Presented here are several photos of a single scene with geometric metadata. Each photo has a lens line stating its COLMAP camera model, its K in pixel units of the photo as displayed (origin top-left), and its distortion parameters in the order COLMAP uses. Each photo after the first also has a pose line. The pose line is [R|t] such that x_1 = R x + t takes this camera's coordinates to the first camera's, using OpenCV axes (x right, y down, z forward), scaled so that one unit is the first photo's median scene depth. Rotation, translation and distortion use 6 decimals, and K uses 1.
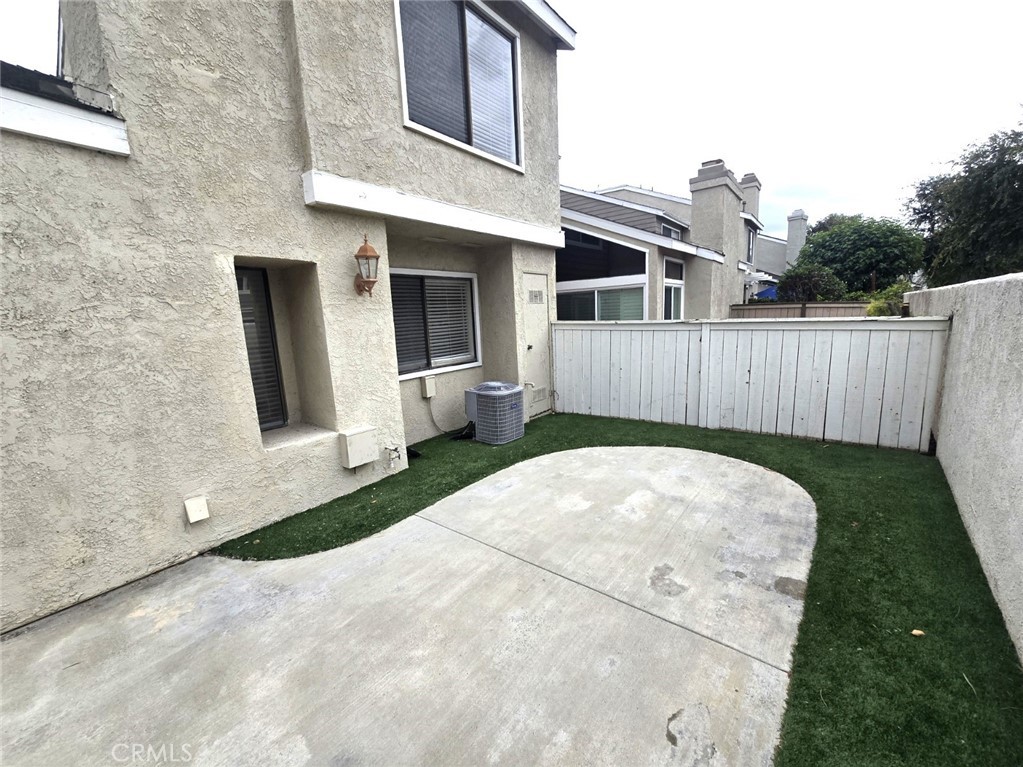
lens RADIAL K [[418.9, 0, 512.2], [0, 418.9, 384.4], [0, 0, 1]] dist [-0.005656, 0.001992]
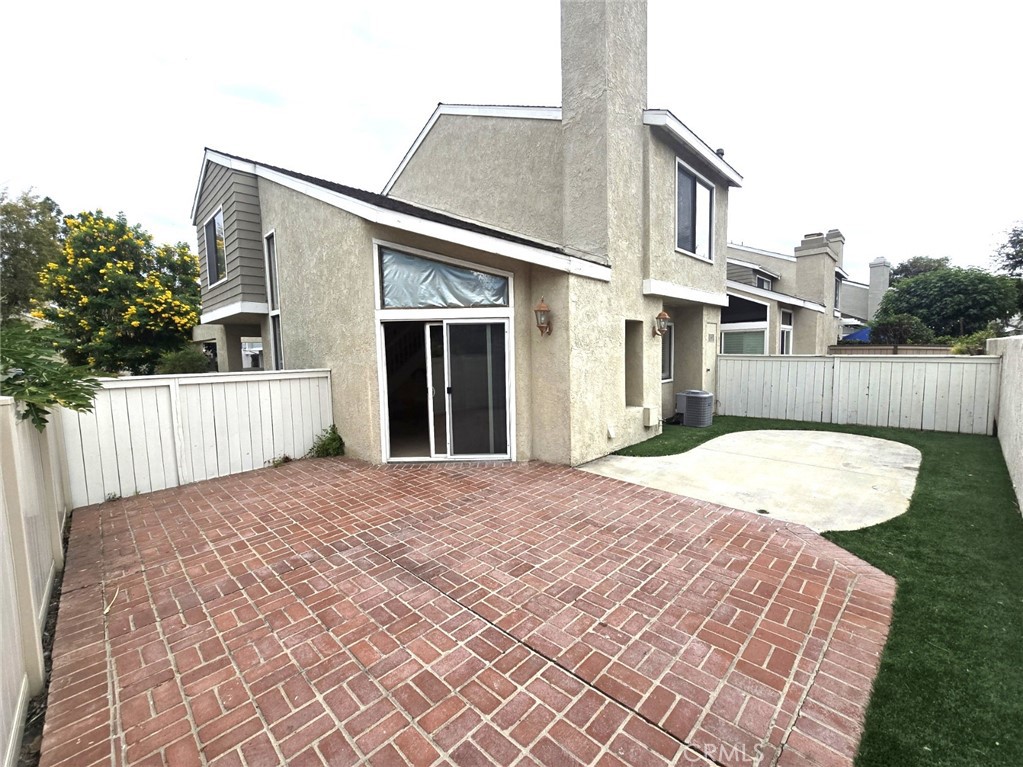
lens RADIAL K [[418.9, 0, 510.8], [0, 418.9, 384.7], [0, 0, 1]] dist [-0.005656, 0.001992]
pose [[0.991953, 0.033218, -0.122170, -1.001393], [-0.042917, 0.996058, -0.077629, 0.237218], [0.119110, 0.082248, 0.989469, -1.252861]]
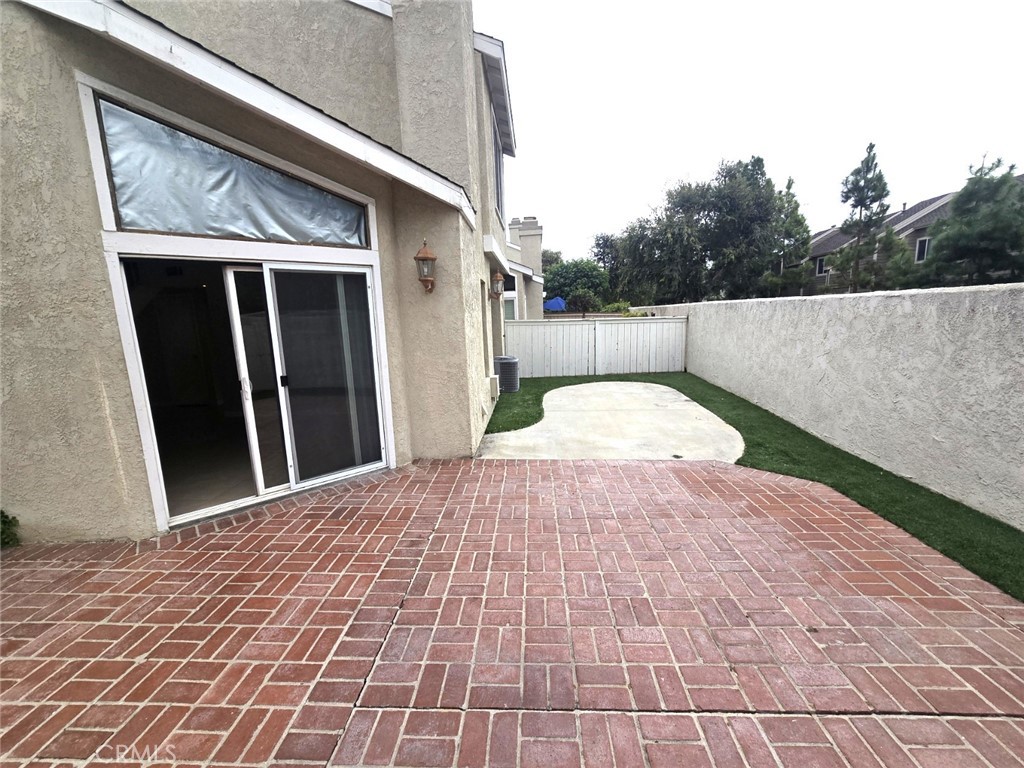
lens RADIAL K [[419.3, 0, 510.3], [0, 419.3, 385.2], [0, 0, 1]] dist [-0.005656, 0.001992]
pose [[0.831216, -0.079692, 0.550208, -1.678216], [0.093136, 0.995647, 0.003506, 0.189661], [-0.548093, 0.048330, 0.835020, -0.675064]]
